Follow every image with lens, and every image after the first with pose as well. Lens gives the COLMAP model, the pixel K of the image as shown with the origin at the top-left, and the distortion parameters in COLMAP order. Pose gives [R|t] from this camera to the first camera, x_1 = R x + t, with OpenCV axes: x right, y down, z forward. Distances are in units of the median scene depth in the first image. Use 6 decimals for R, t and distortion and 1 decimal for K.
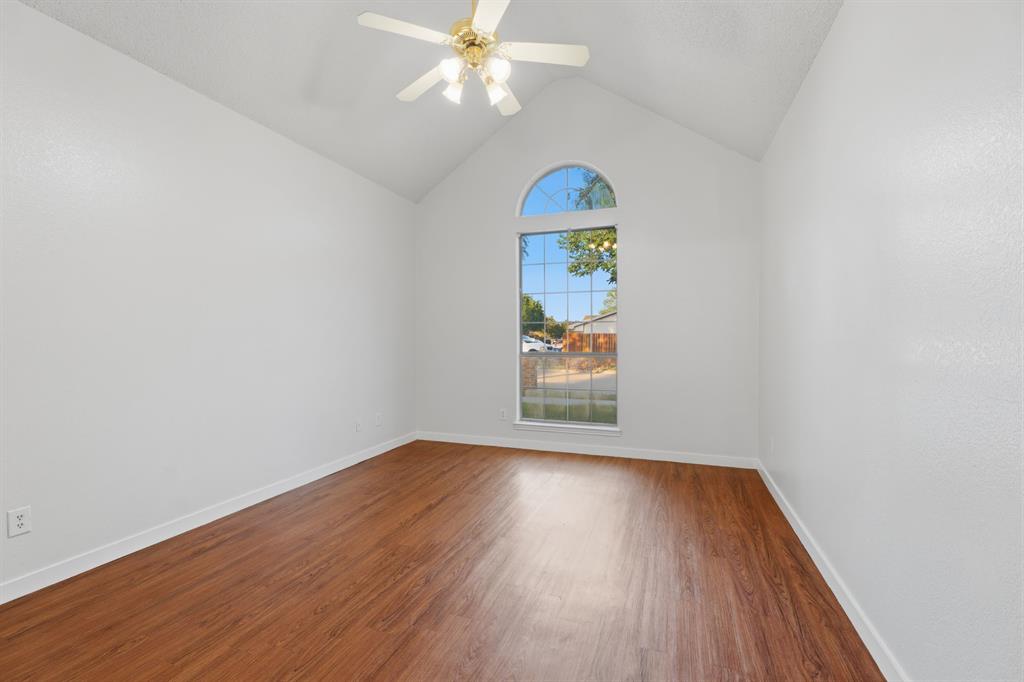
lens RADIAL K [[449.6, 0, 512.6], [0, 449.6, 337.8], [0, 0, 1]] dist [0.000755, -0.000603]
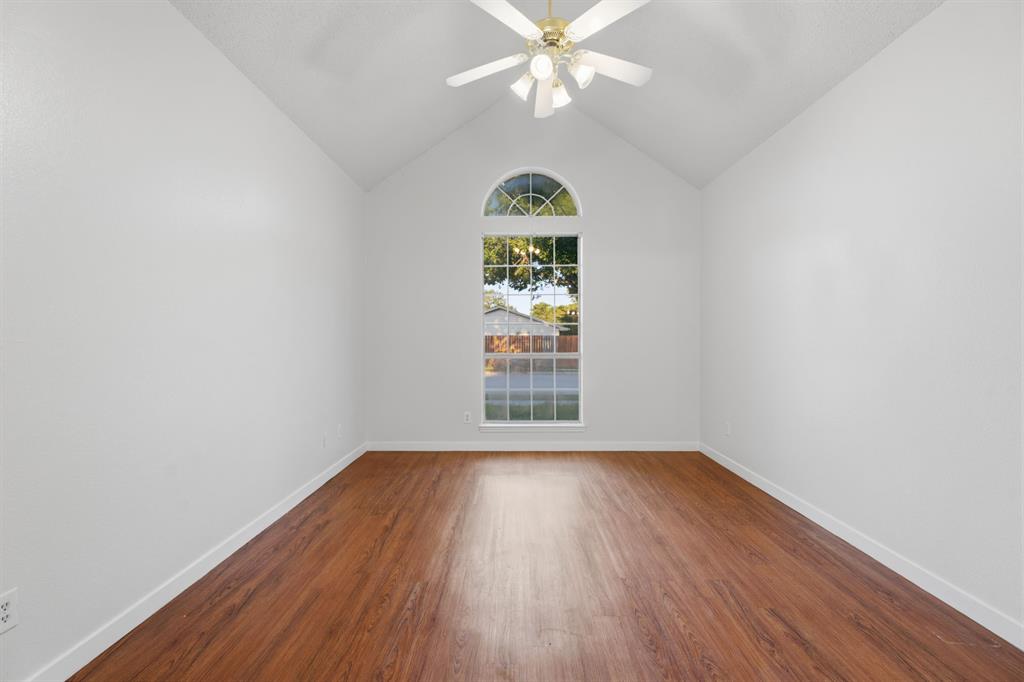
lens RADIAL K [[449.6, 0, 512.6], [0, 449.6, 337.8], [0, 0, 1]] dist [0.000755, -0.000603]
pose [[0.942734, -0.000289, 0.333545, -0.311228], [0.001315, 0.999995, -0.002850, 0.000141], [-0.333543, 0.003125, 0.942730, 0.057760]]
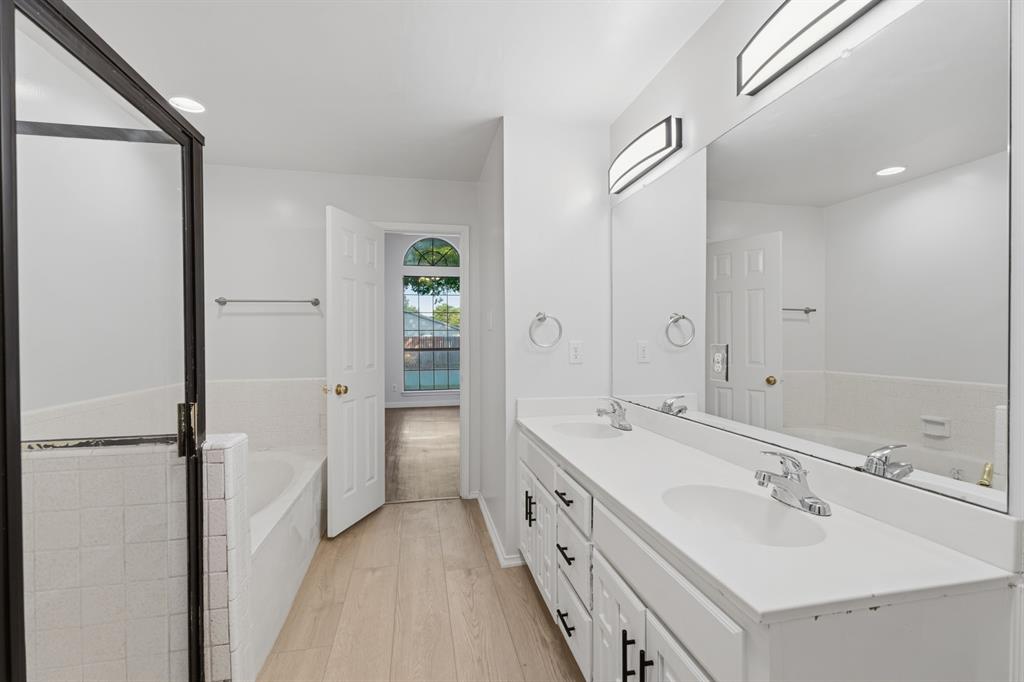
lens RADIAL K [[449.6, 0, 512.6], [0, 449.6, 337.8], [0, 0, 1]] dist [0.000755, -0.000603]
pose [[0.850584, -0.010204, 0.525740, -0.624410], [0.013778, 0.999901, -0.002883, 0.002477], [-0.525659, 0.009696, 0.850640, -0.737169]]
